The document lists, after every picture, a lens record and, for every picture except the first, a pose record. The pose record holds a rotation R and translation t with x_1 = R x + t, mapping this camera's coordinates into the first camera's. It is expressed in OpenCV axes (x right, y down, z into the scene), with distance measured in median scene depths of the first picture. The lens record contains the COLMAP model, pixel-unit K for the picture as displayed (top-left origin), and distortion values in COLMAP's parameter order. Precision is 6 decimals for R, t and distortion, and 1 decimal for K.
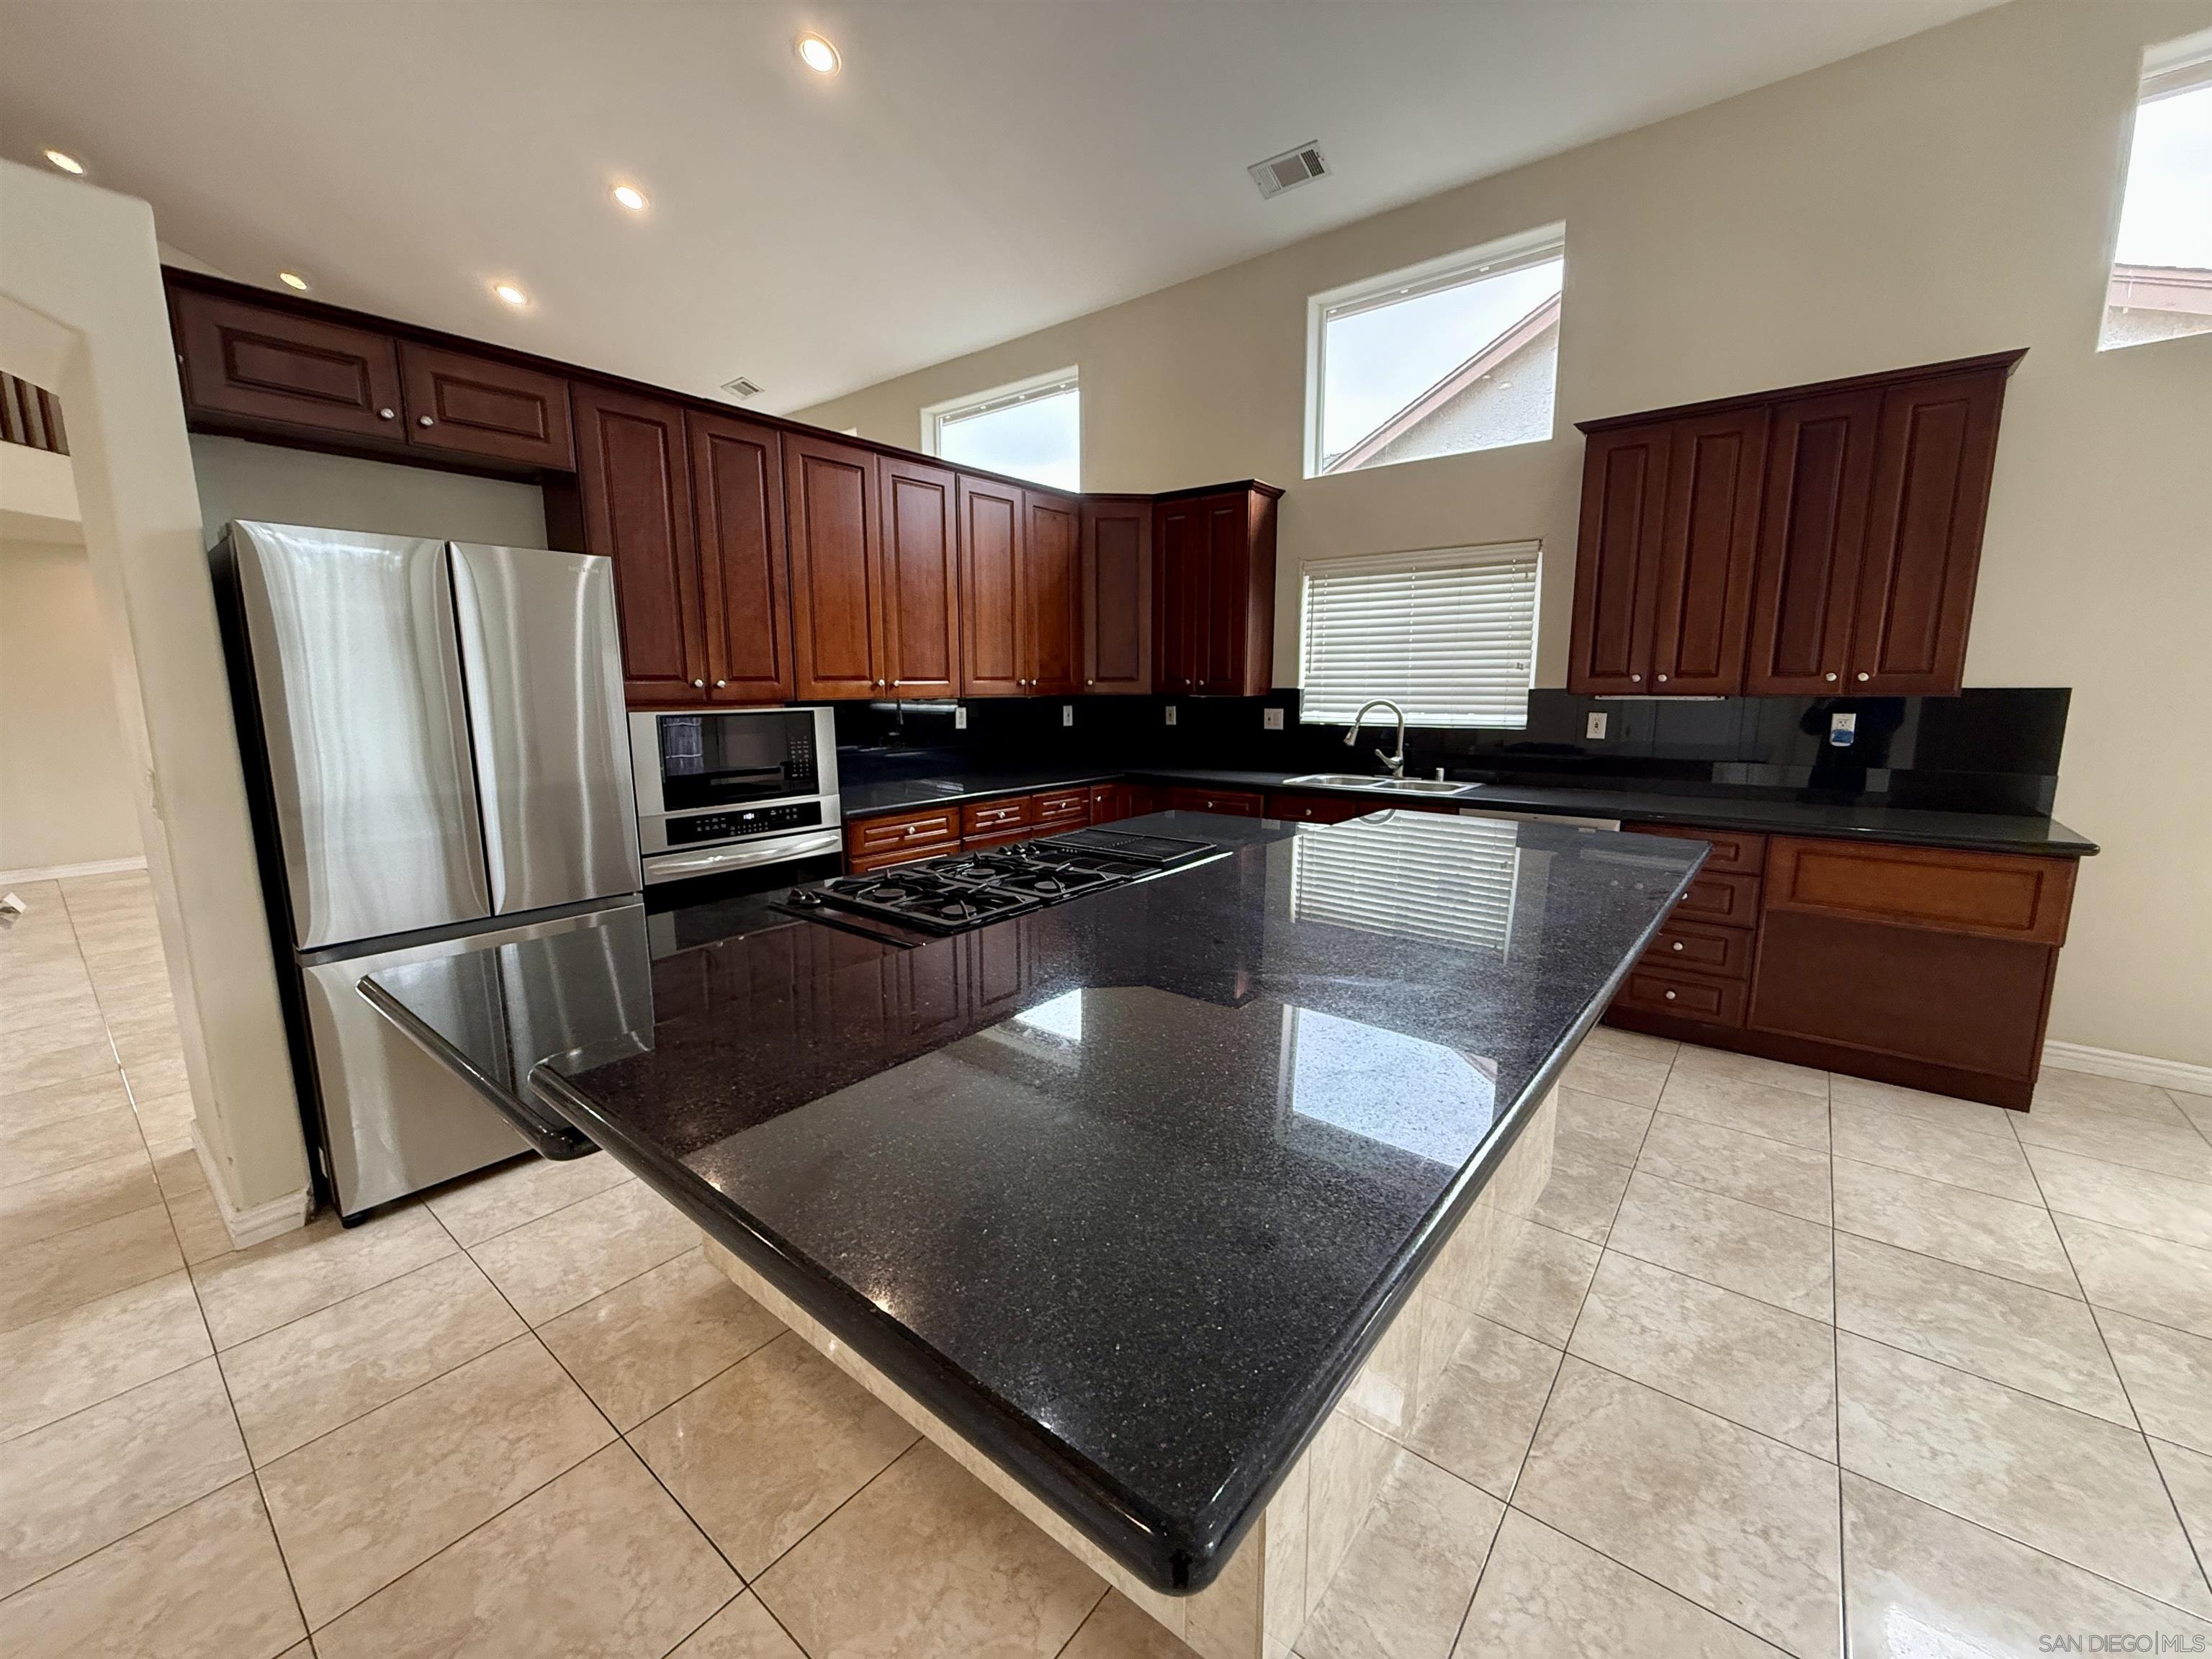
lens RADIAL K [[880.7, 0, 1100.5], [0, 880.7, 827.5], [0, 0, 1]] dist [-0.000570, 0.000237]
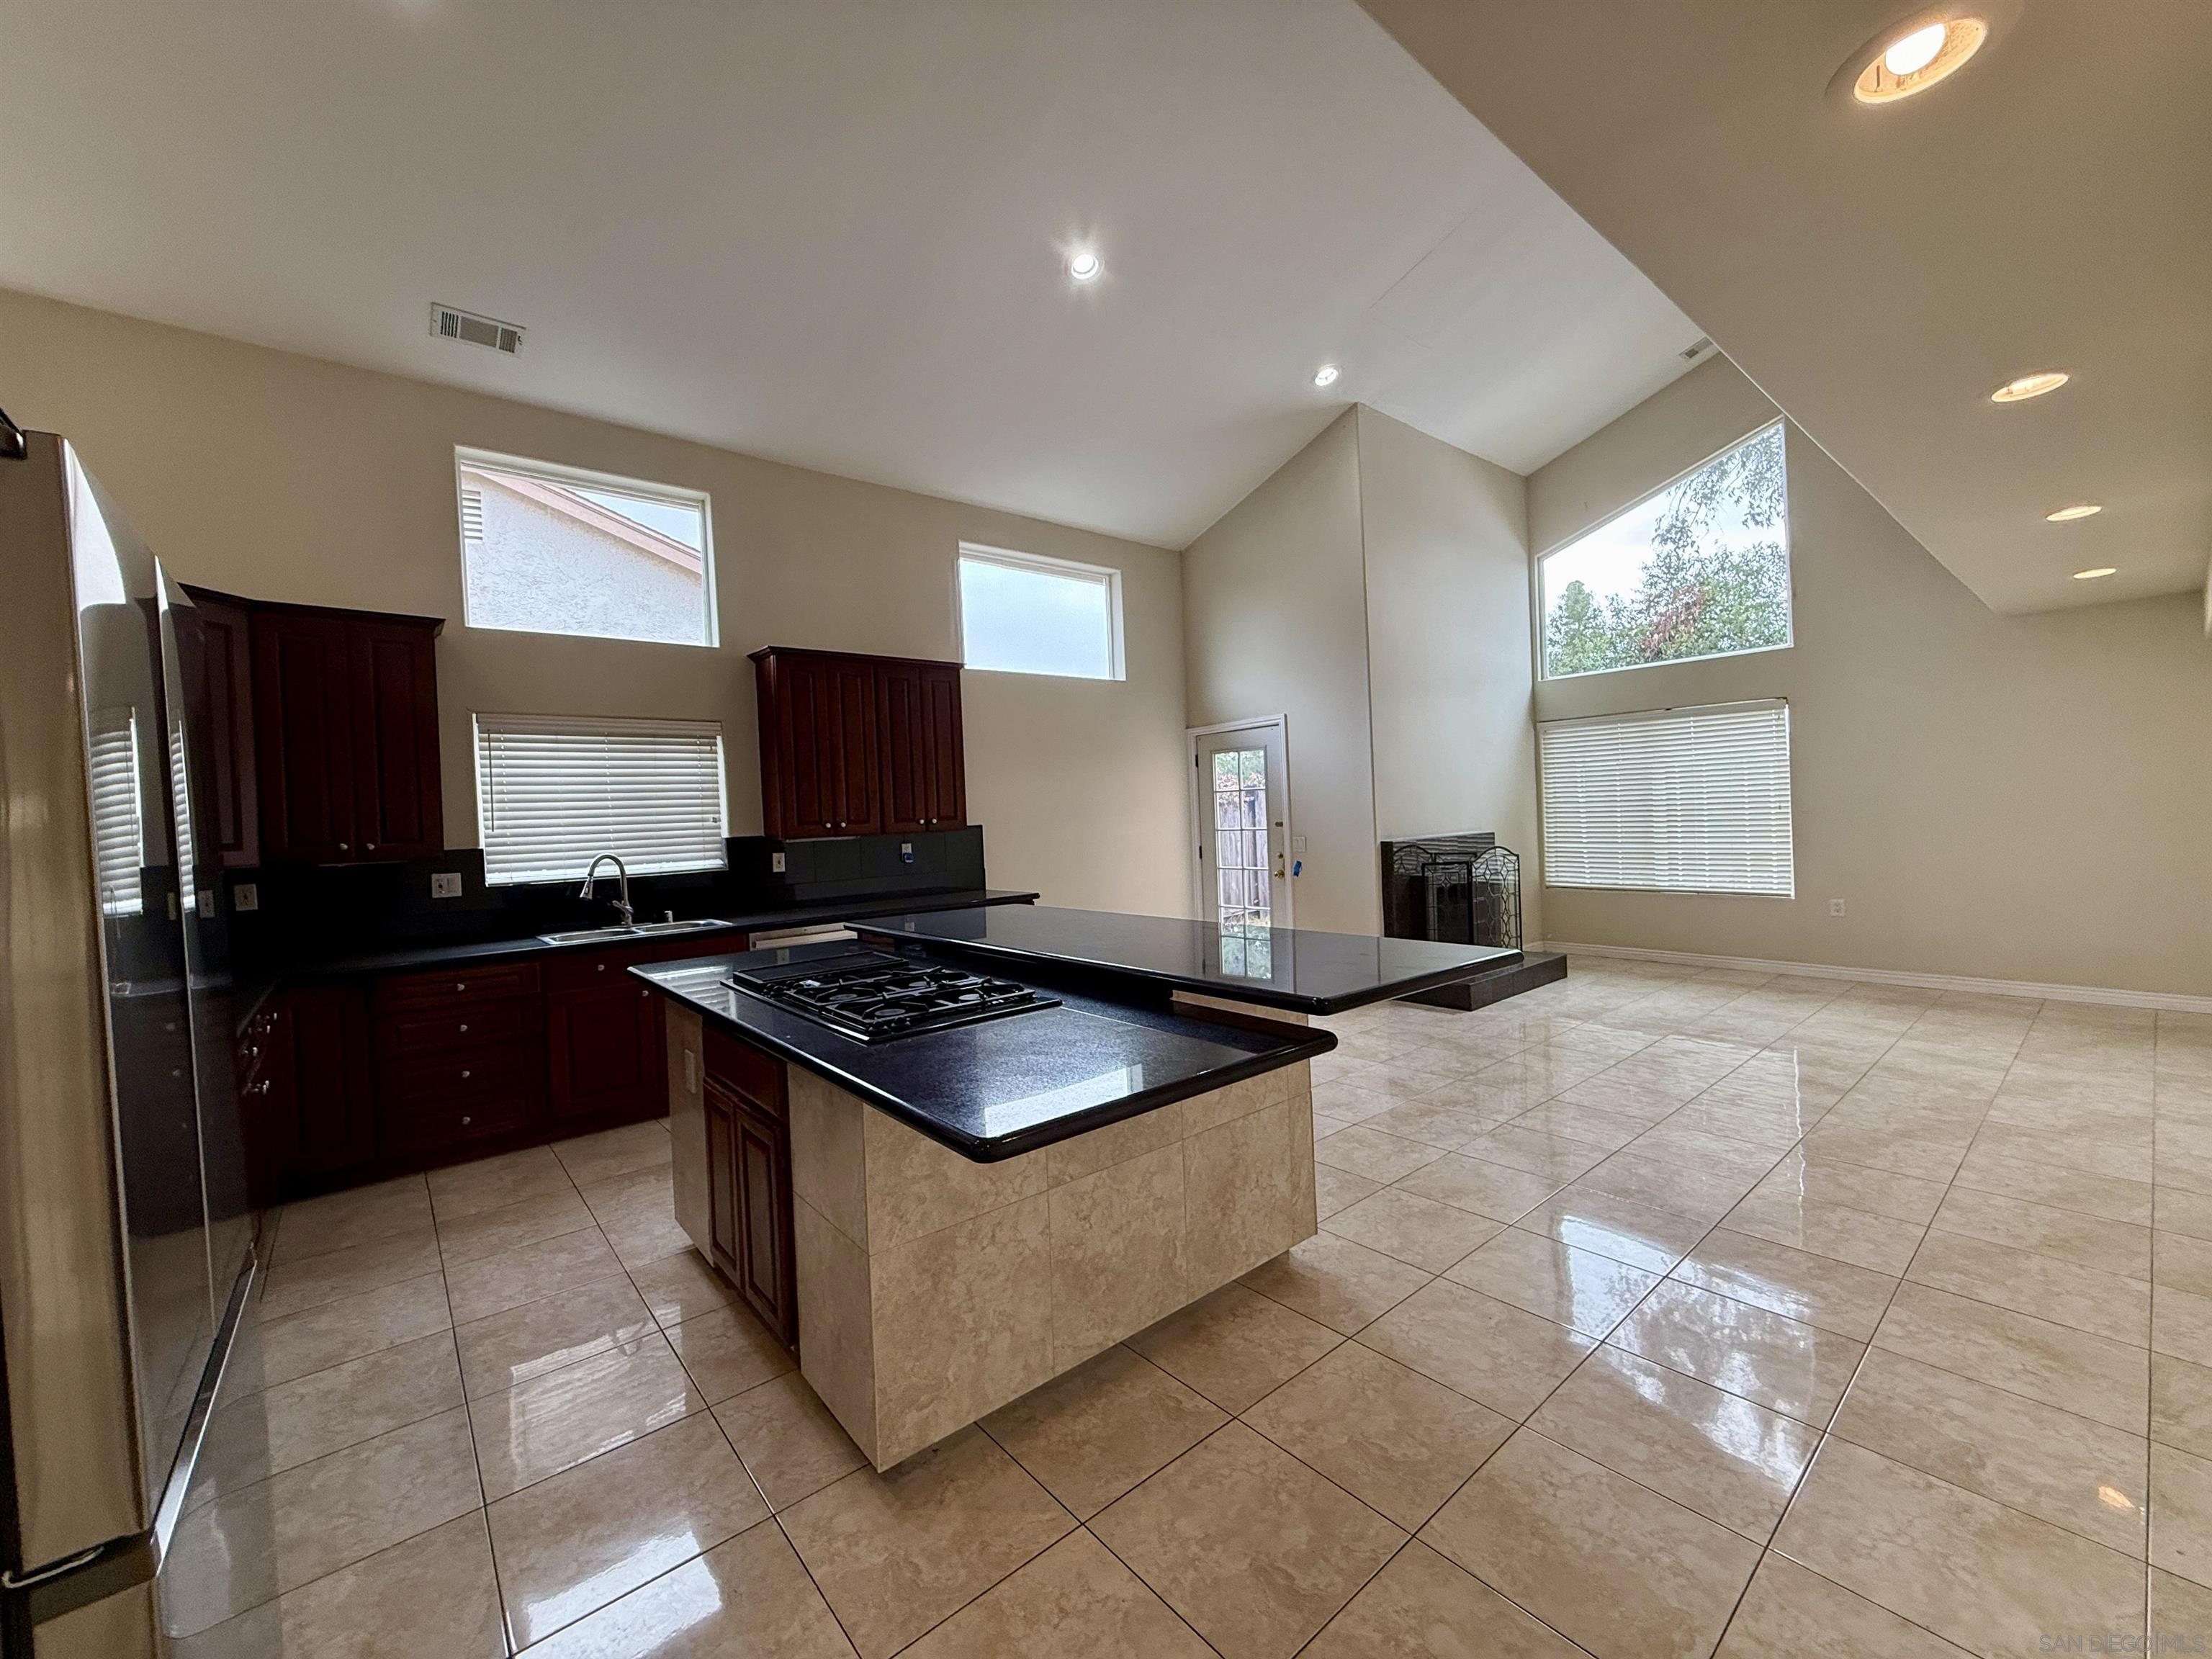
lens RADIAL K [[880.7, 0, 1100.1], [0, 880.7, 829.2], [0, 0, 1]] dist [-0.000570, 0.000237]
pose [[0.201129, -0.018117, 0.979397, -0.760994], [0.200456, 0.979432, -0.023048, -0.042629], [-0.958835, 0.200961, 0.200624, 0.297962]]
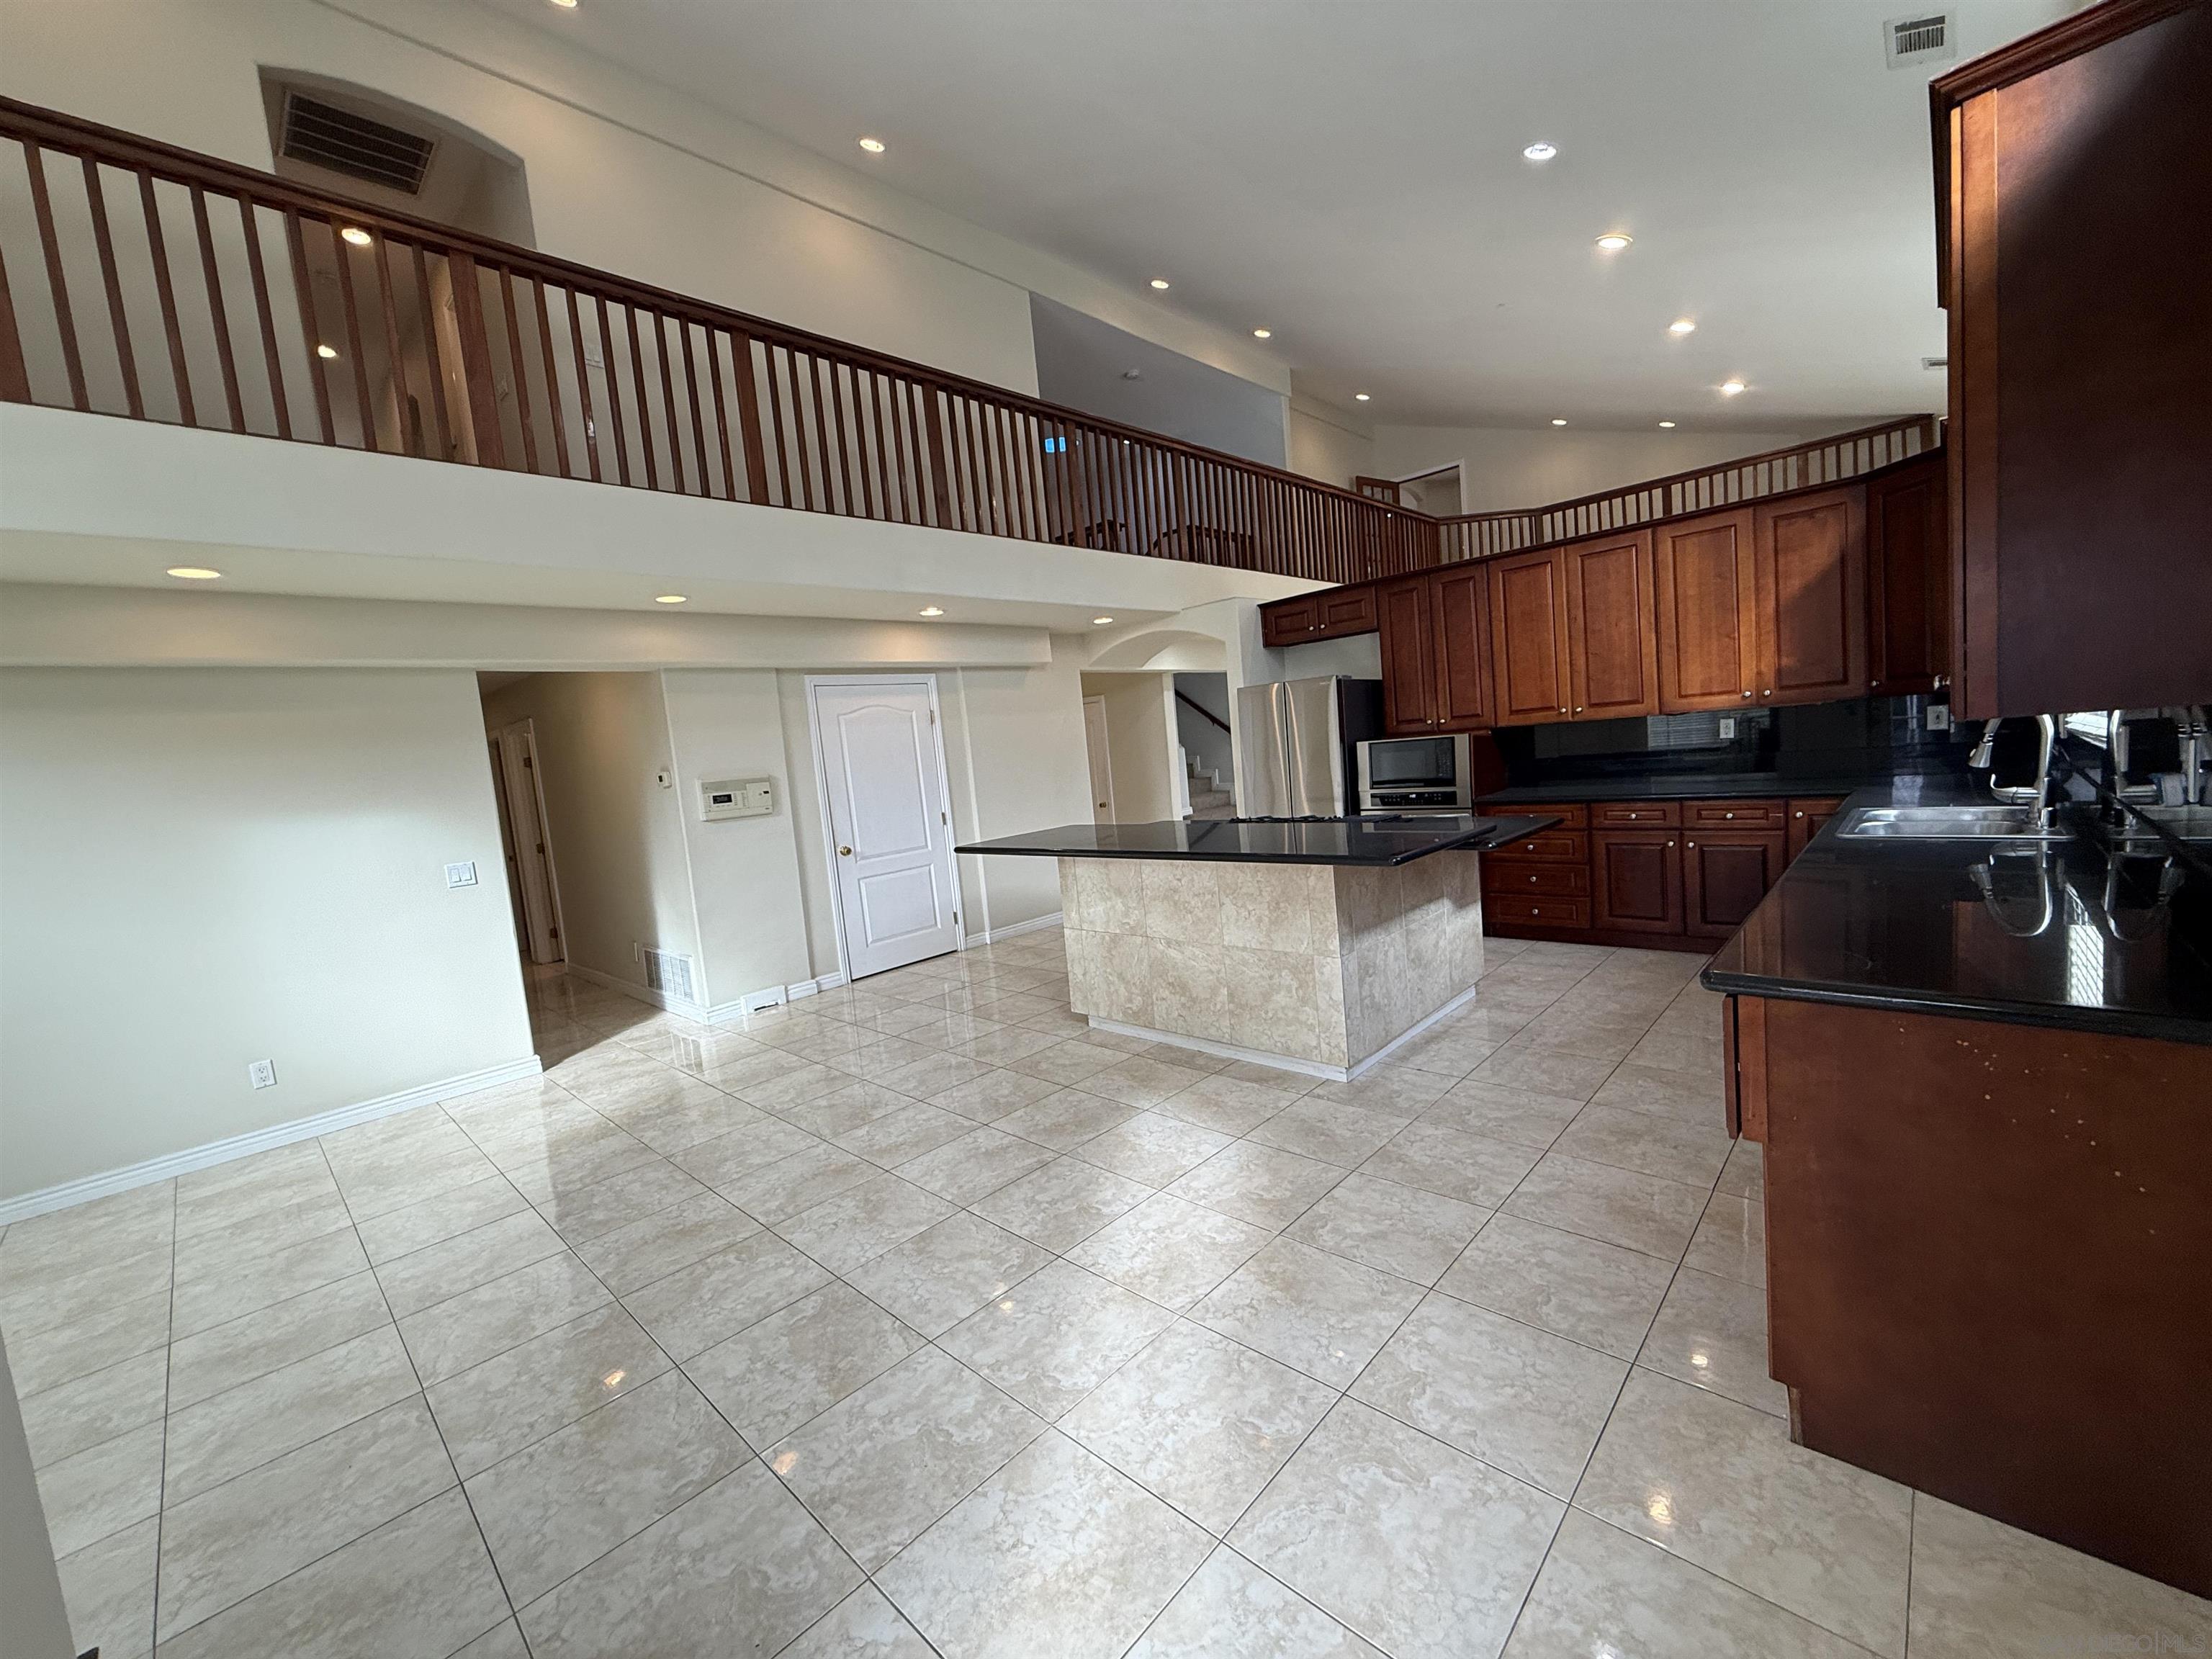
lens RADIAL K [[880.7, 0, 1100.0], [0, 880.7, 826.3], [0, 0, 1]] dist [-0.000570, 0.000237]
pose [[-0.089123, 0.100455, -0.990942, 1.386331], [-0.071702, 0.991673, 0.106978, -0.093099], [0.993436, 0.080586, -0.081178, 0.474774]]
